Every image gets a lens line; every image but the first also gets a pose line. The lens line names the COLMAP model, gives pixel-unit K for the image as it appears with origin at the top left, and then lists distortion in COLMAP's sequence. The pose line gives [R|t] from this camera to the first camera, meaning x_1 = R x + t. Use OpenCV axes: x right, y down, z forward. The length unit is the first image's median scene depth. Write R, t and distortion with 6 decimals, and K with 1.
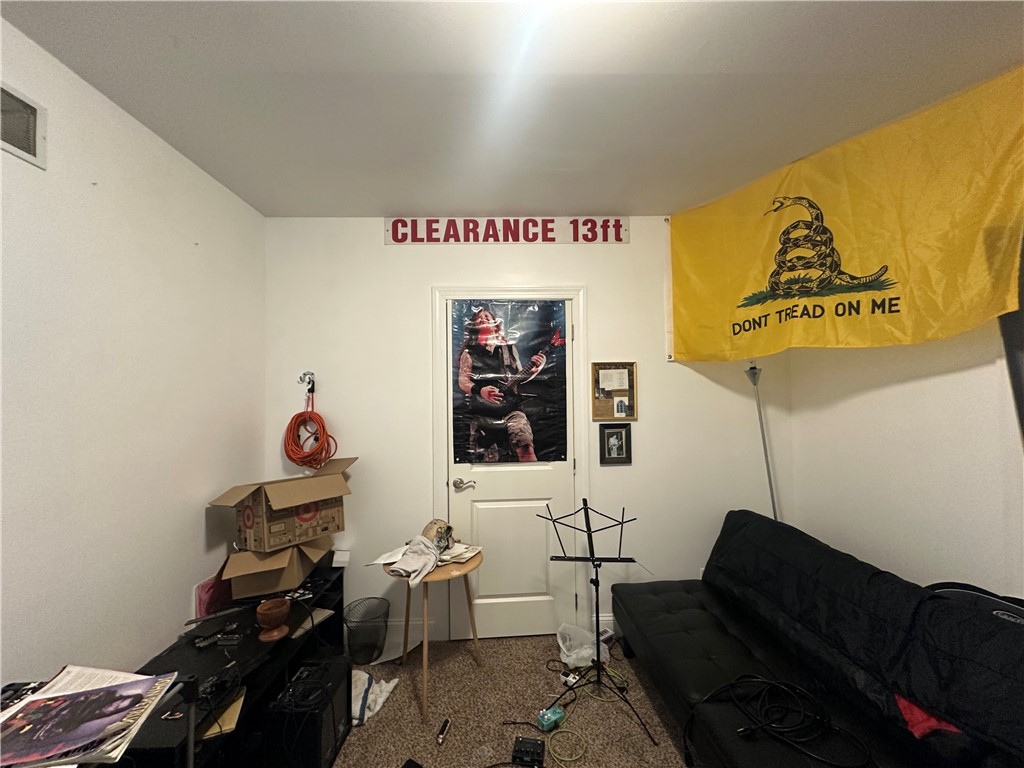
lens RADIAL K [[406.9, 0, 508.5], [0, 406.9, 385.9], [0, 0, 1]] dist [-0.001654, -0.000010]
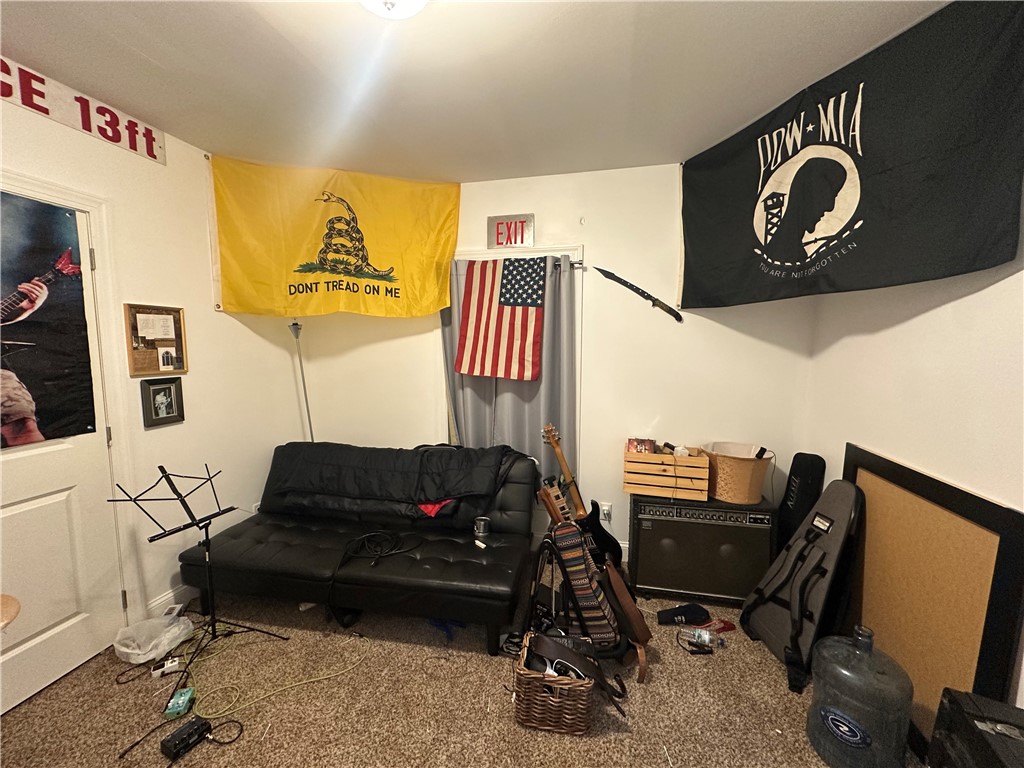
lens RADIAL K [[406.9, 0, 508.5], [0, 406.9, 385.9], [0, 0, 1]] dist [-0.001654, -0.000010]
pose [[0.259678, -0.083677, 0.962063, -0.443259], [-0.025850, 0.995280, 0.093543, 0.010576], [-0.965349, -0.049160, 0.256289, 0.084161]]
